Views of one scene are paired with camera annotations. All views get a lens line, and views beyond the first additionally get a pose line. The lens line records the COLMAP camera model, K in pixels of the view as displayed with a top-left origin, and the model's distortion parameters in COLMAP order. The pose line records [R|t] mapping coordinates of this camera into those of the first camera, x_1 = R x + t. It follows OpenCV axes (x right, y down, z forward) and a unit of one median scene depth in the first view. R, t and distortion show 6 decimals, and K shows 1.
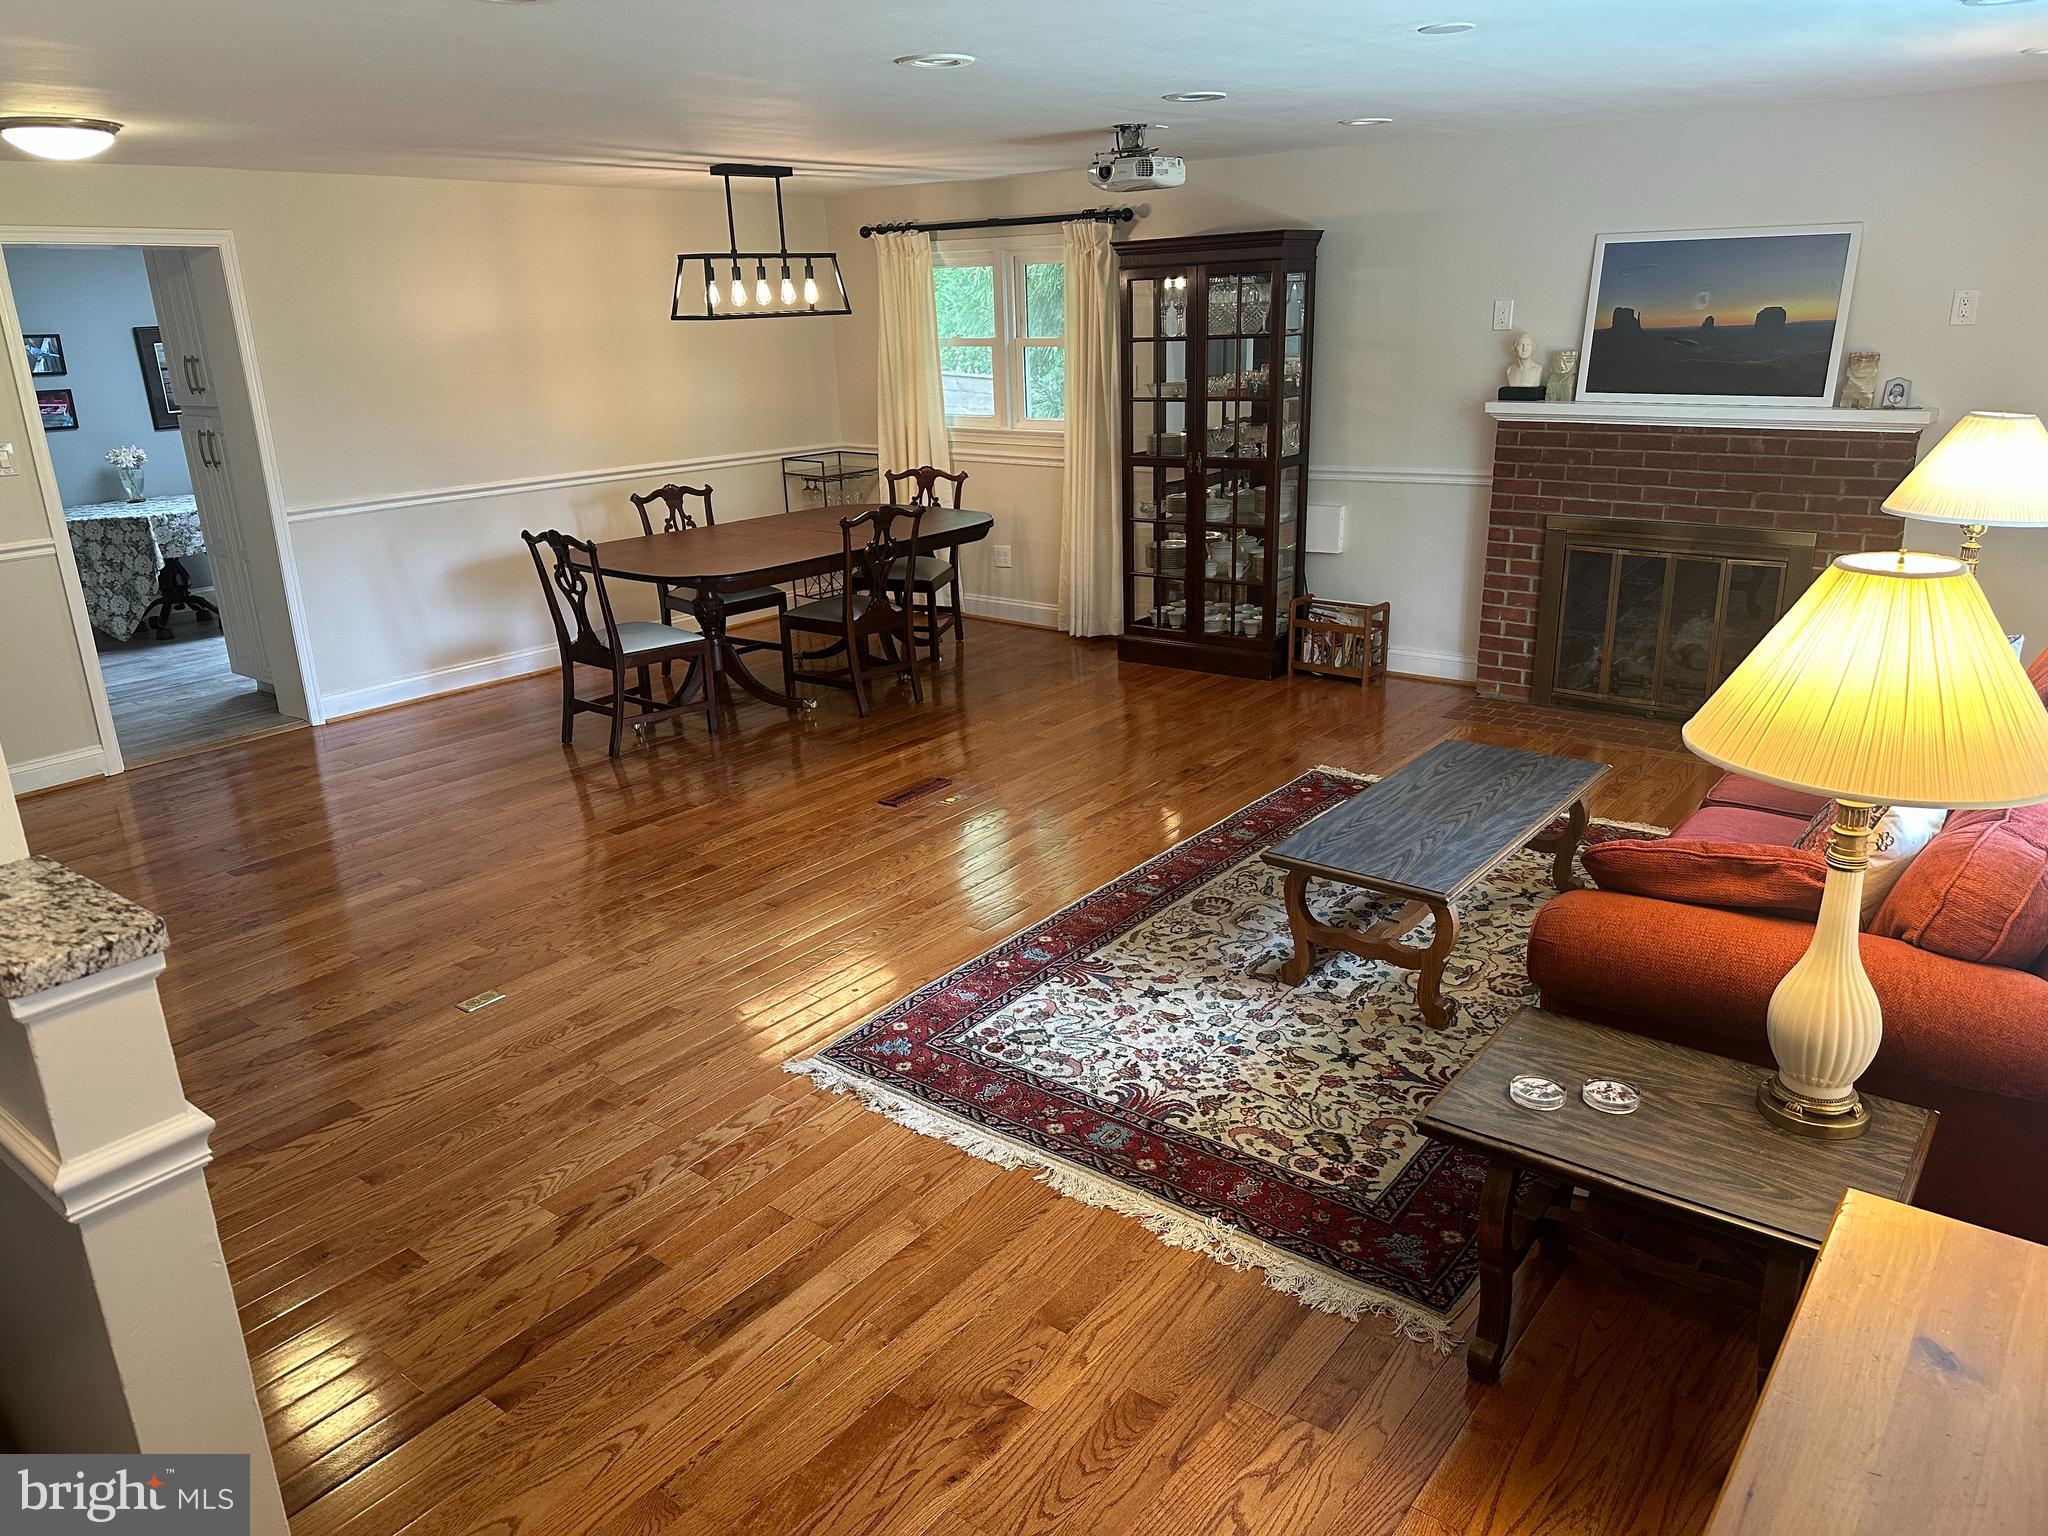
lens RADIAL K [[1435.0, 0, 1024.0], [0, 1435.0, 768.0], [0, 0, 1]] dist [0.027851, -0.001942]
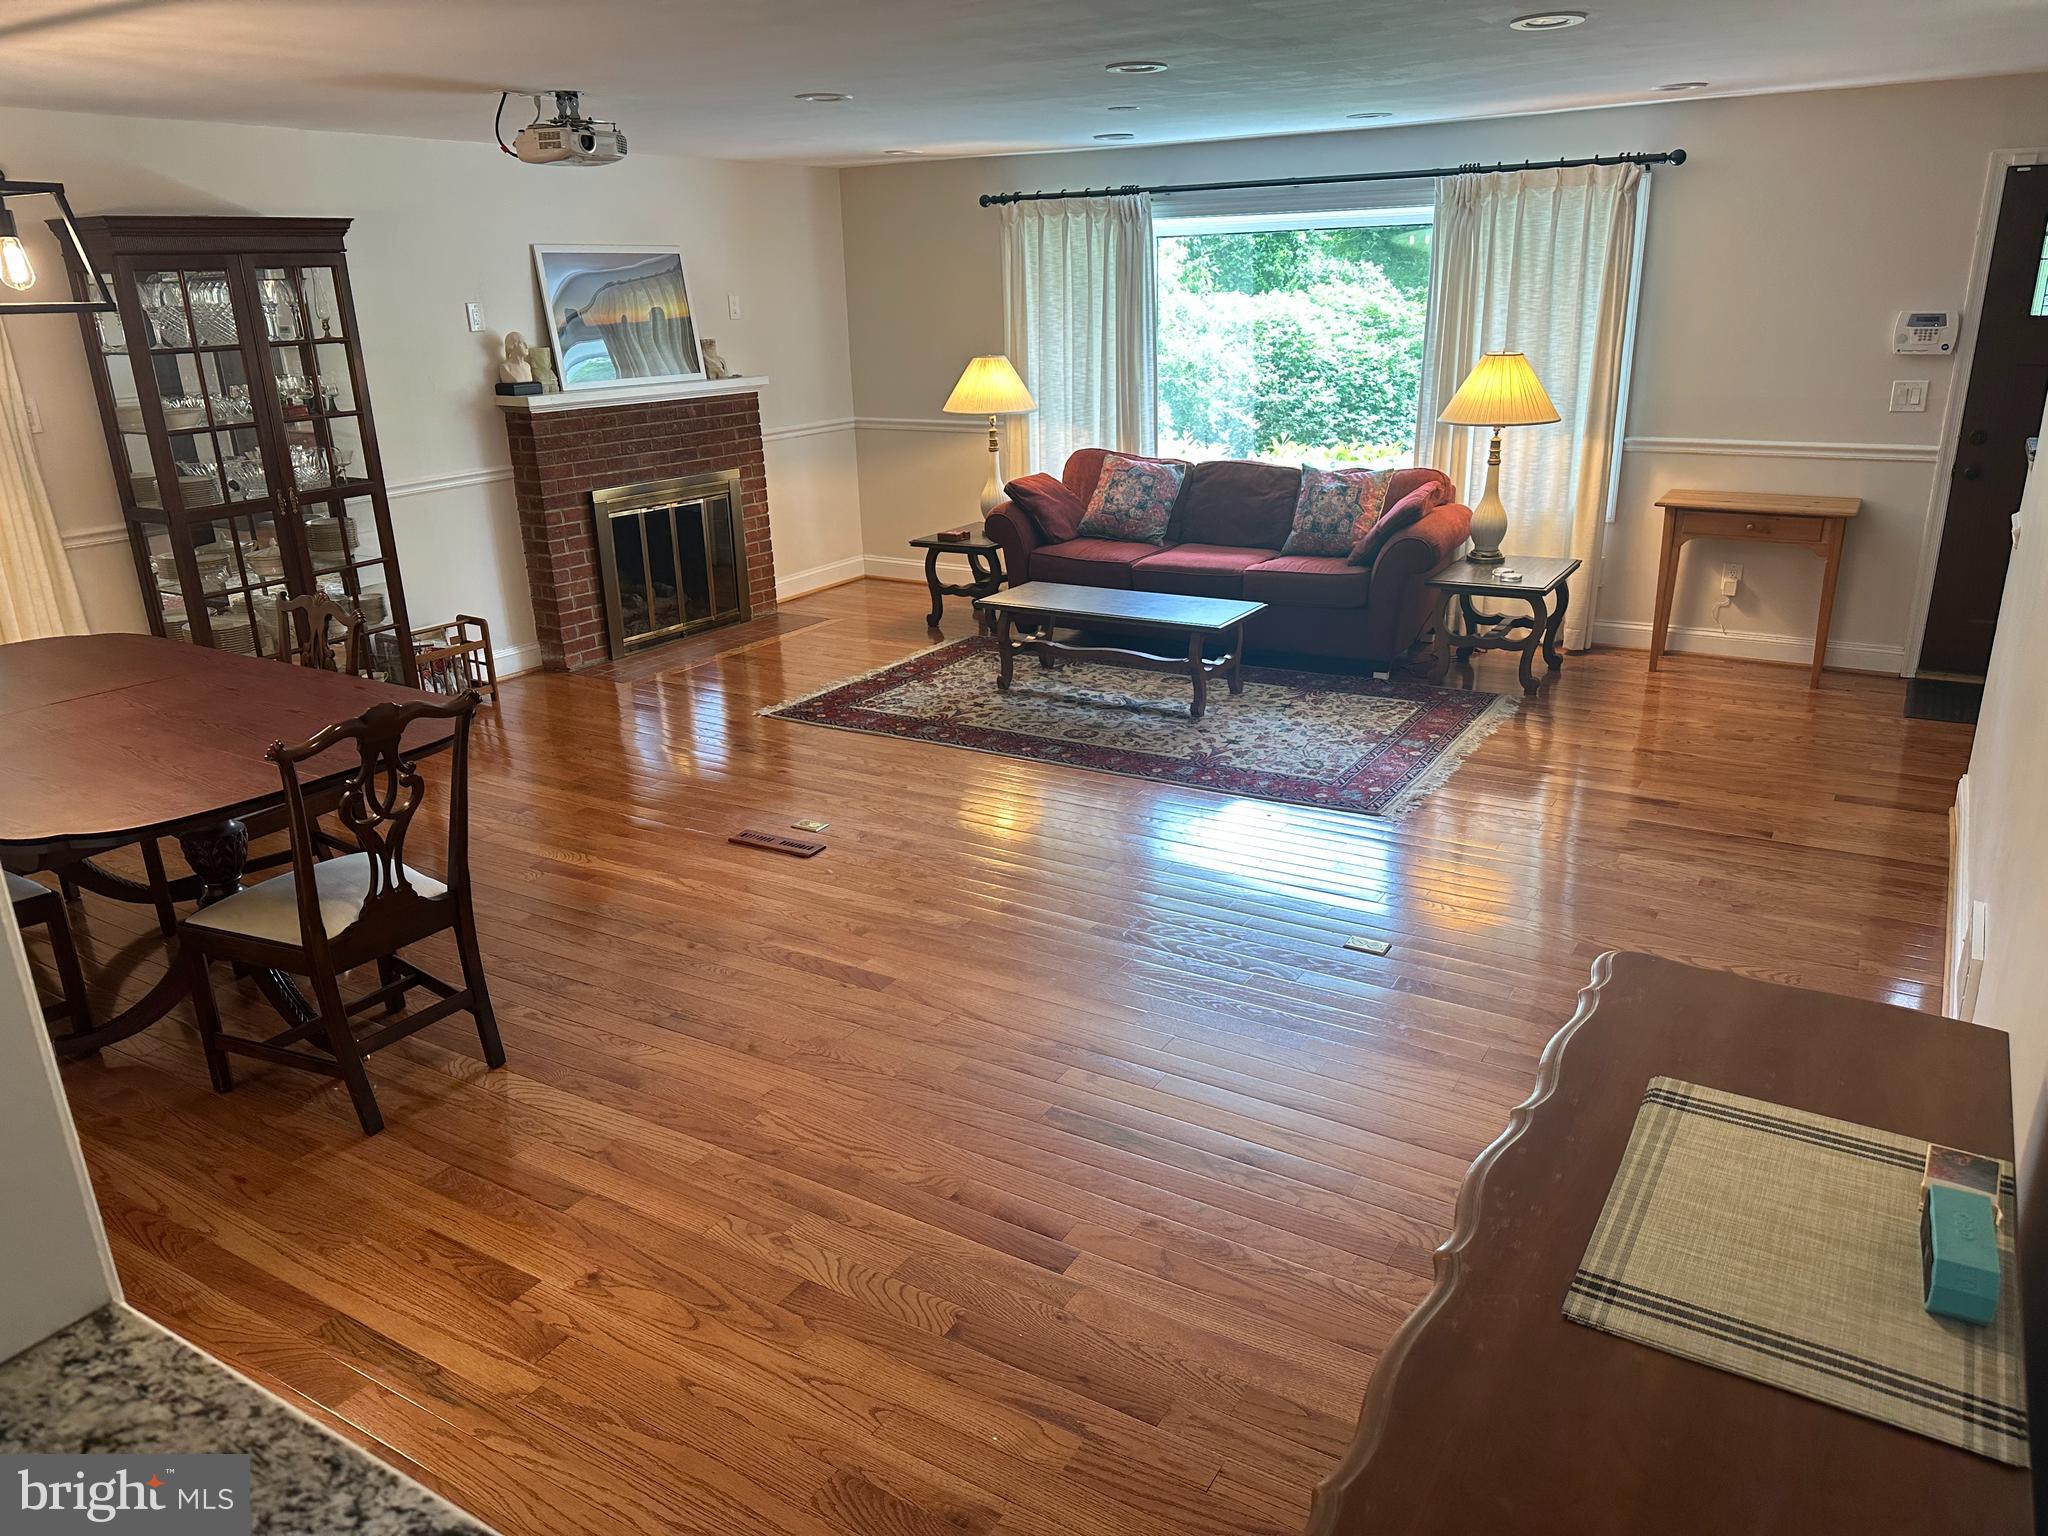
lens RADIAL K [[1435.0, 0, 1024.0], [0, 1435.0, 768.0], [0, 0, 1]] dist [0.027851, -0.001942]
pose [[-0.114498, -0.292527, 0.949378, -1.257749], [0.338822, 0.886862, 0.314128, -0.344906], [-0.933858, 0.357637, -0.002429, 1.179734]]
